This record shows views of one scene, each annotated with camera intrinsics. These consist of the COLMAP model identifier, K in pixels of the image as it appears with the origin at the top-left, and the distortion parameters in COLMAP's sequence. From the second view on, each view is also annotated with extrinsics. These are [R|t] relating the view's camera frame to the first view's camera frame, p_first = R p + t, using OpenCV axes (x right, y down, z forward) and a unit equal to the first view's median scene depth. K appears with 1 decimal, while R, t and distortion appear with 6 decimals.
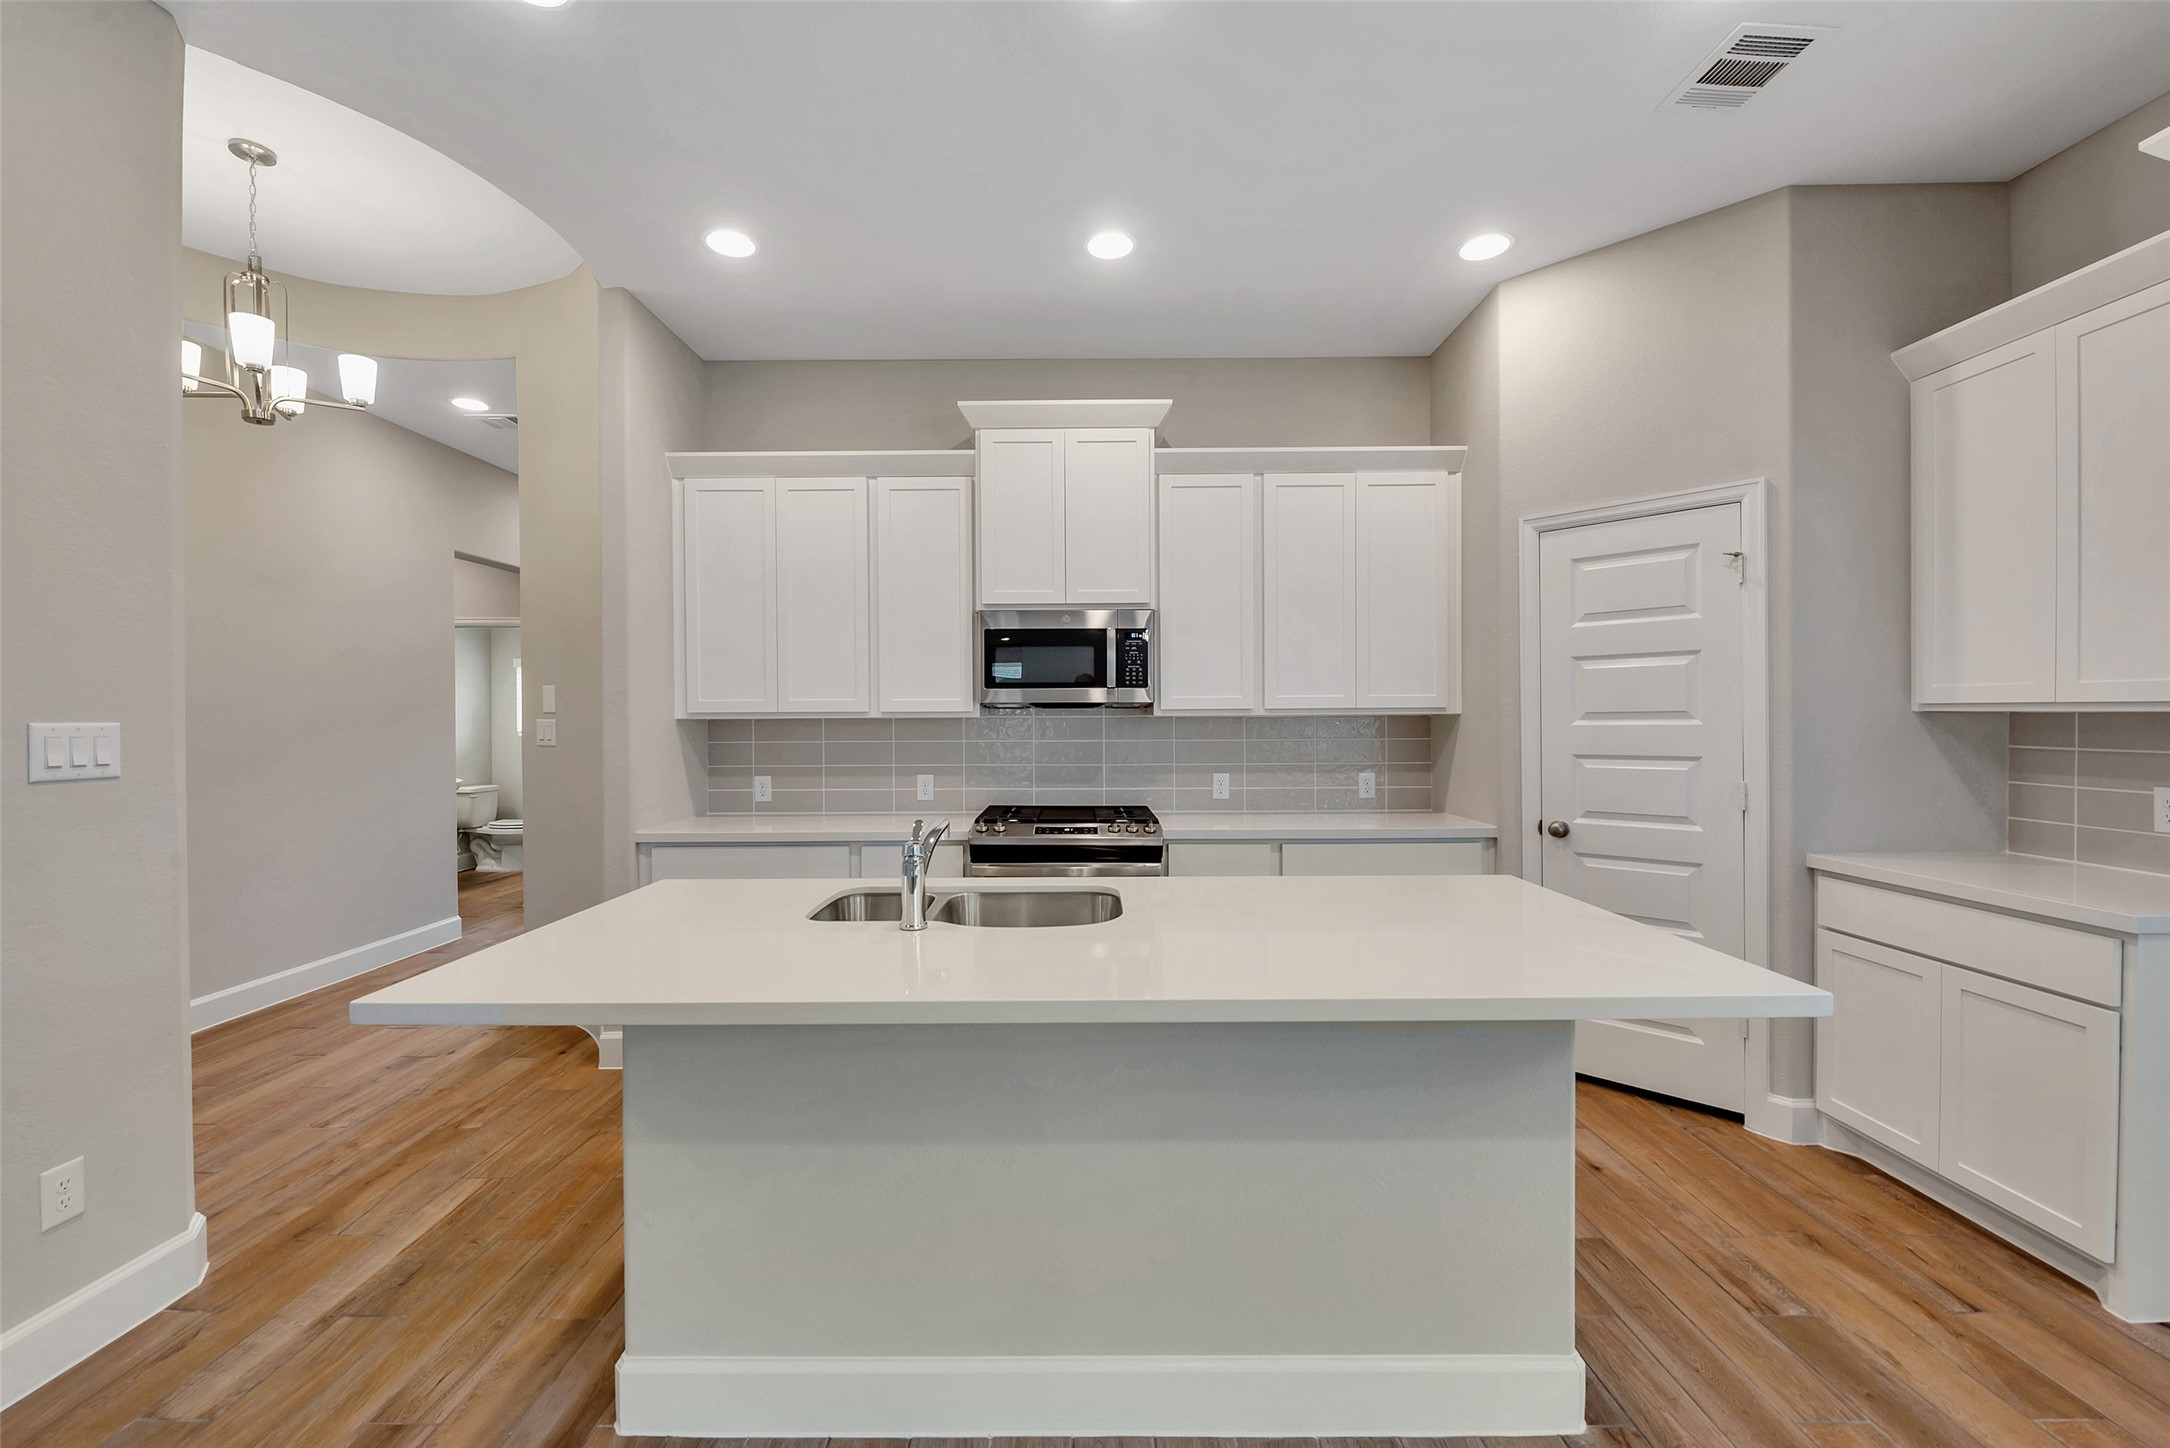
lens RADIAL K [[859.1, 0, 1076.5], [0, 859.1, 722.7], [0, 0, 1]] dist [-0.000739, -0.005154]
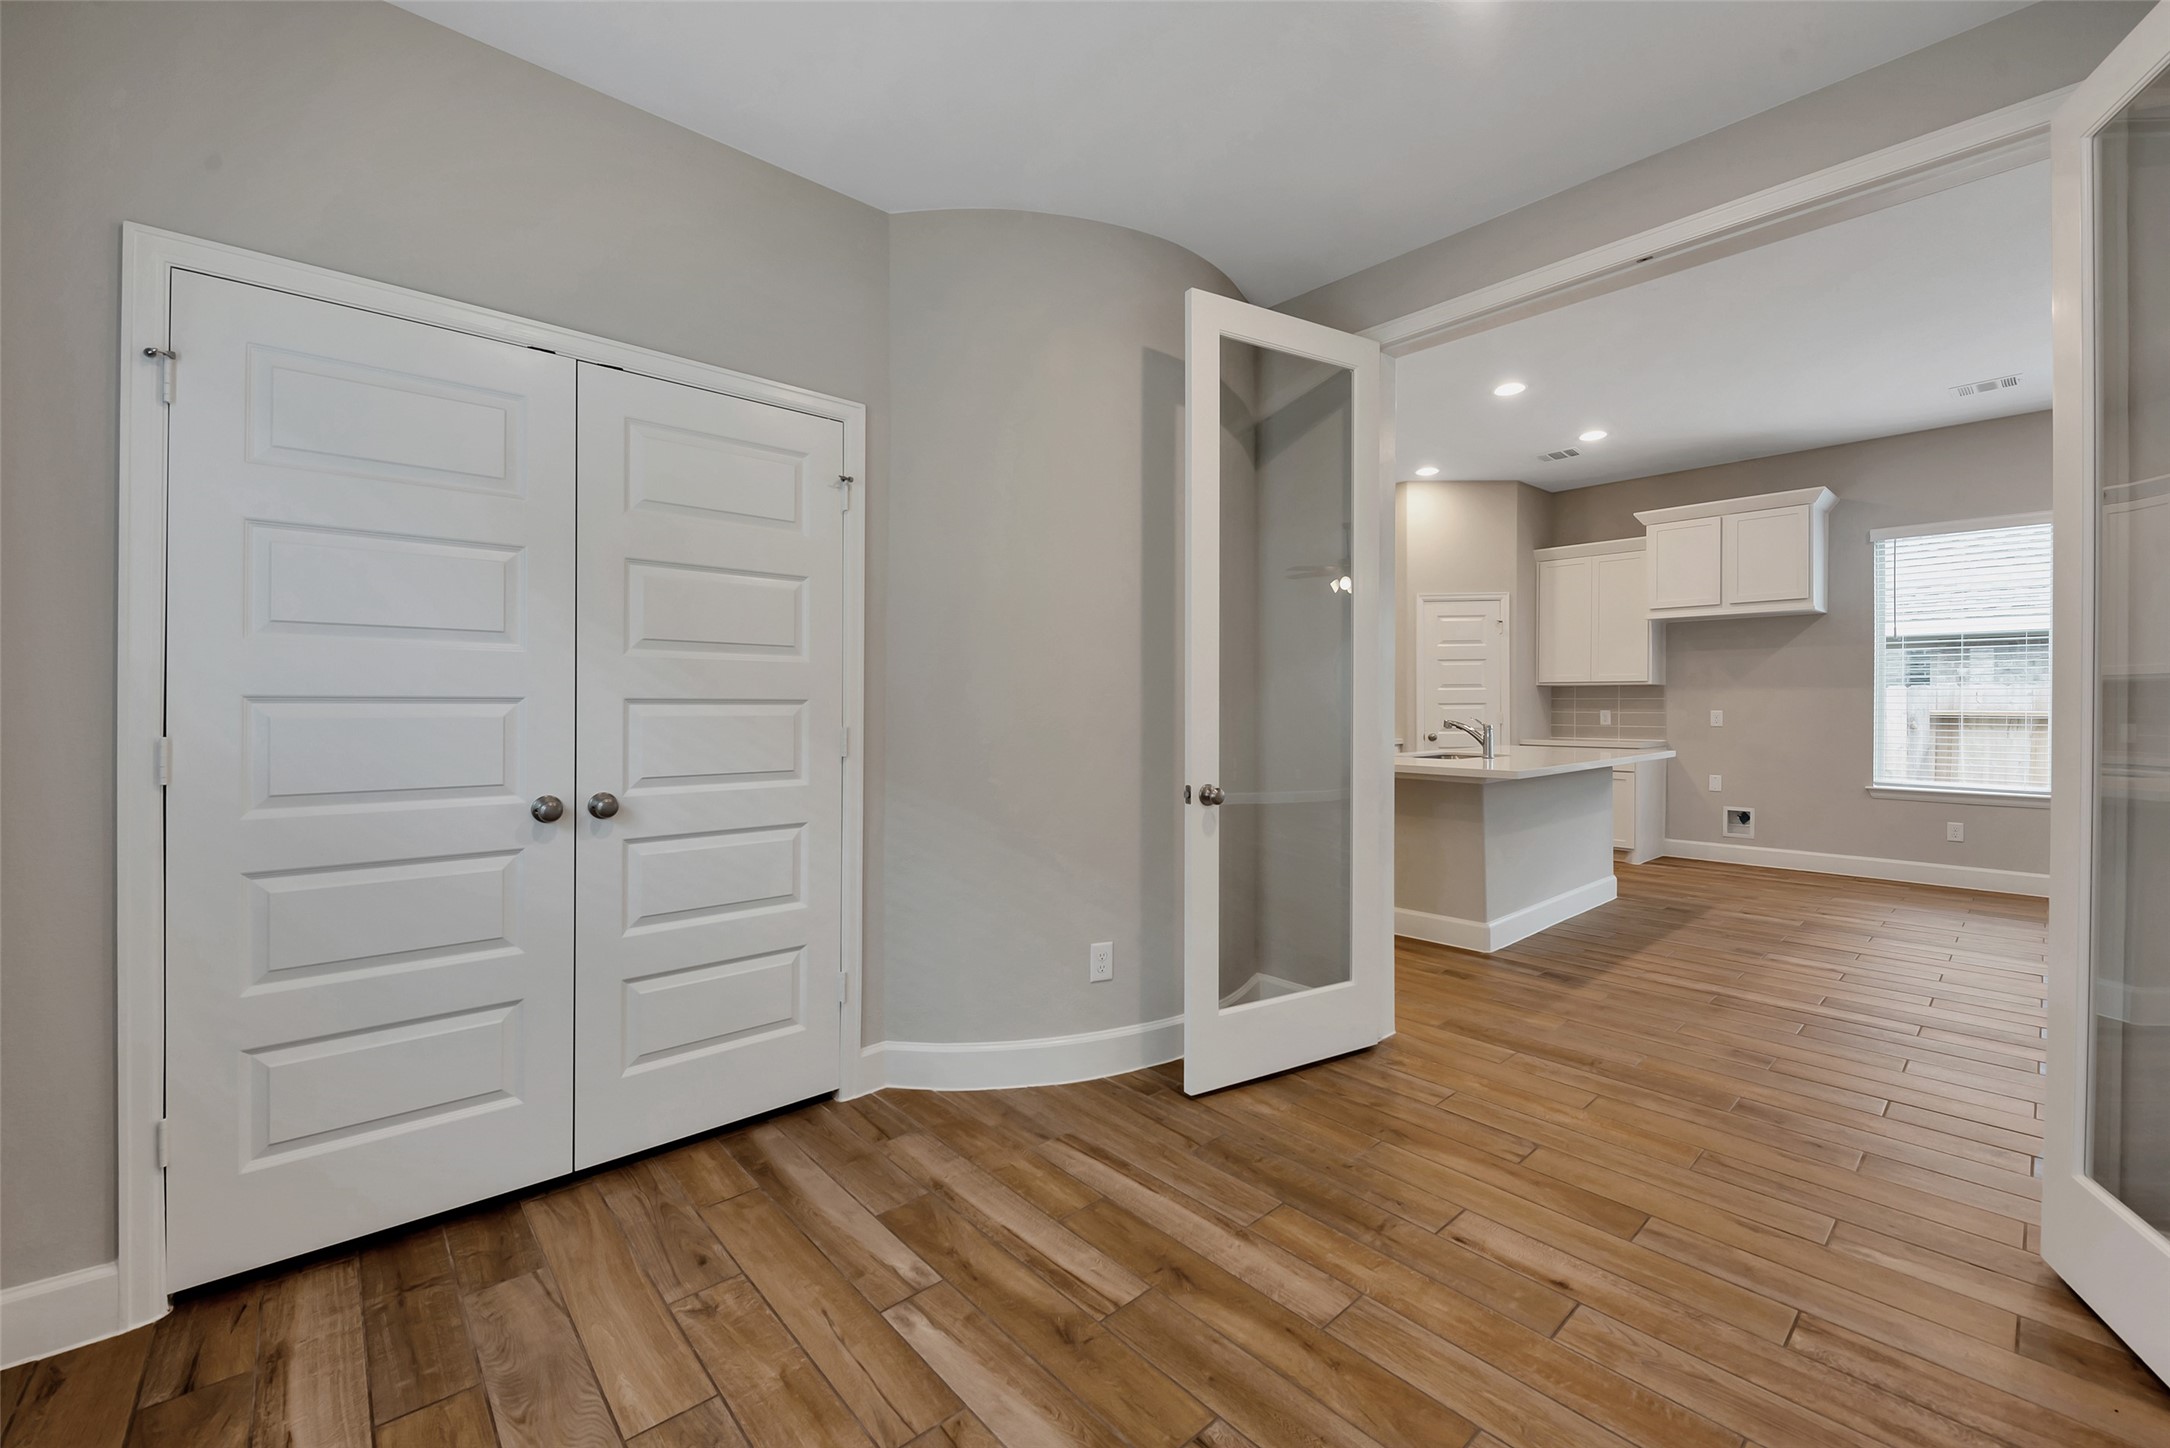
lens RADIAL K [[859.1, 0, 1072.0], [0, 859.1, 707.6], [0, 0, 1]] dist [-0.000739, -0.005154]
pose [[0.750288, 0.003688, 0.661100, -1.390802], [-0.000012, 0.999985, -0.005565, 0.053001], [-0.661111, 0.004168, 0.750277, -0.041309]]
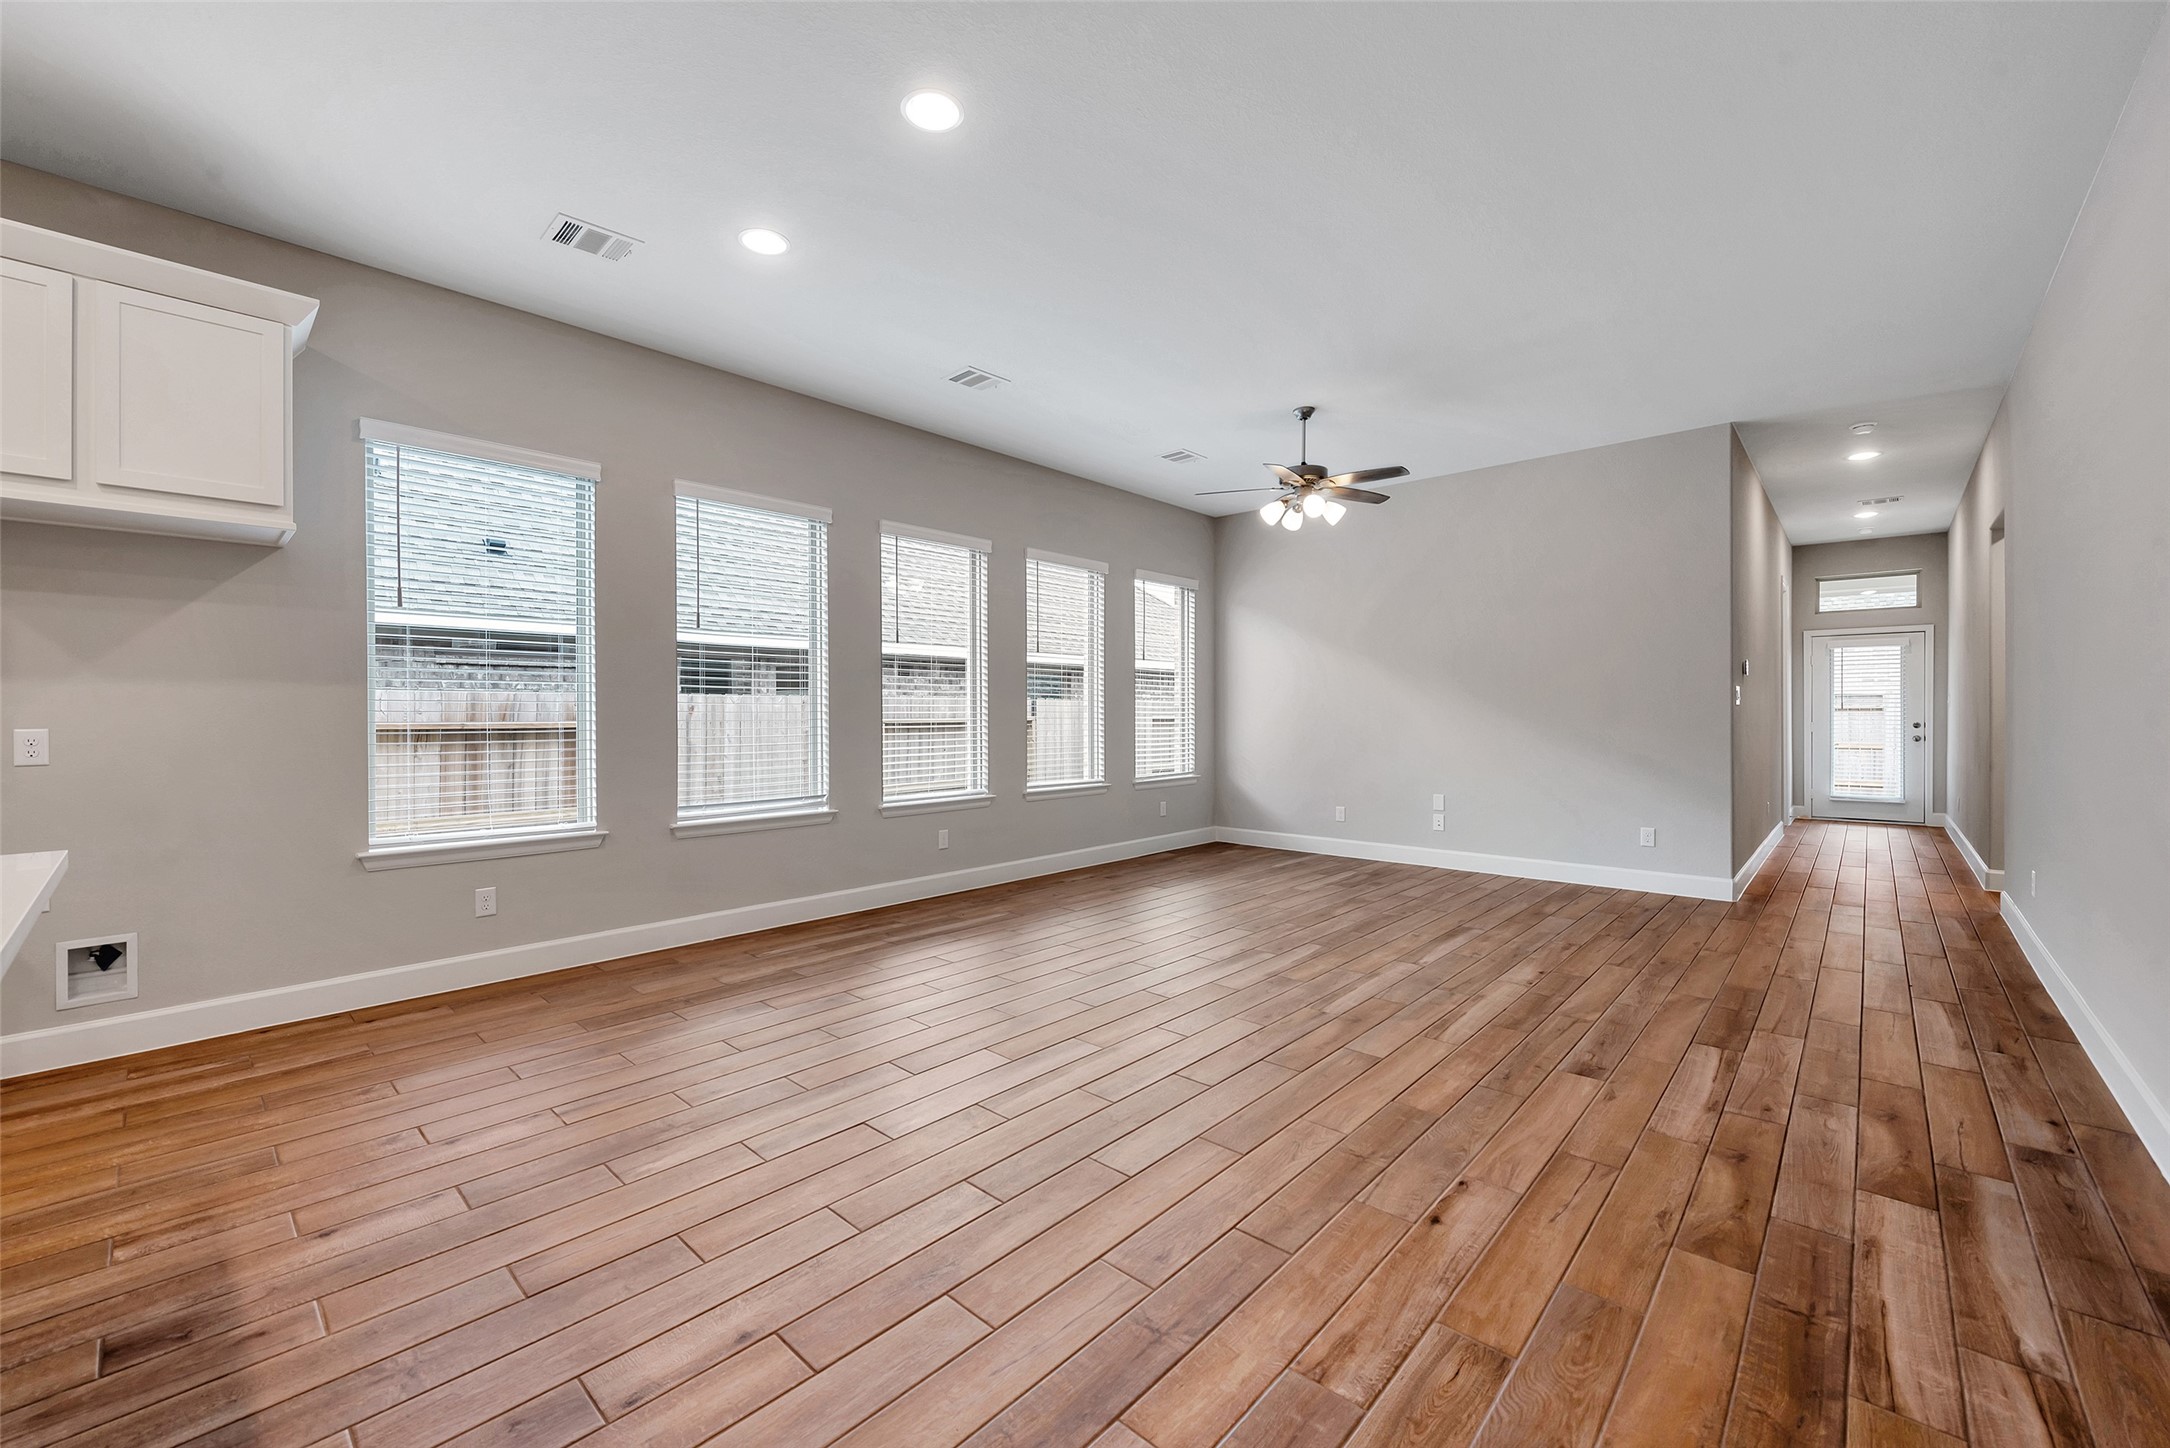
lens RADIAL K [[859.1, 0, 1074.2], [0, 859.1, 721.8], [0, 0, 1]] dist [-0.000739, -0.005154]
pose [[-0.738416, 0.001343, 0.674344, -0.424403], [0.012591, 0.999851, 0.011796, 0.045585], [-0.674228, 0.017202, -0.738323, 0.341174]]
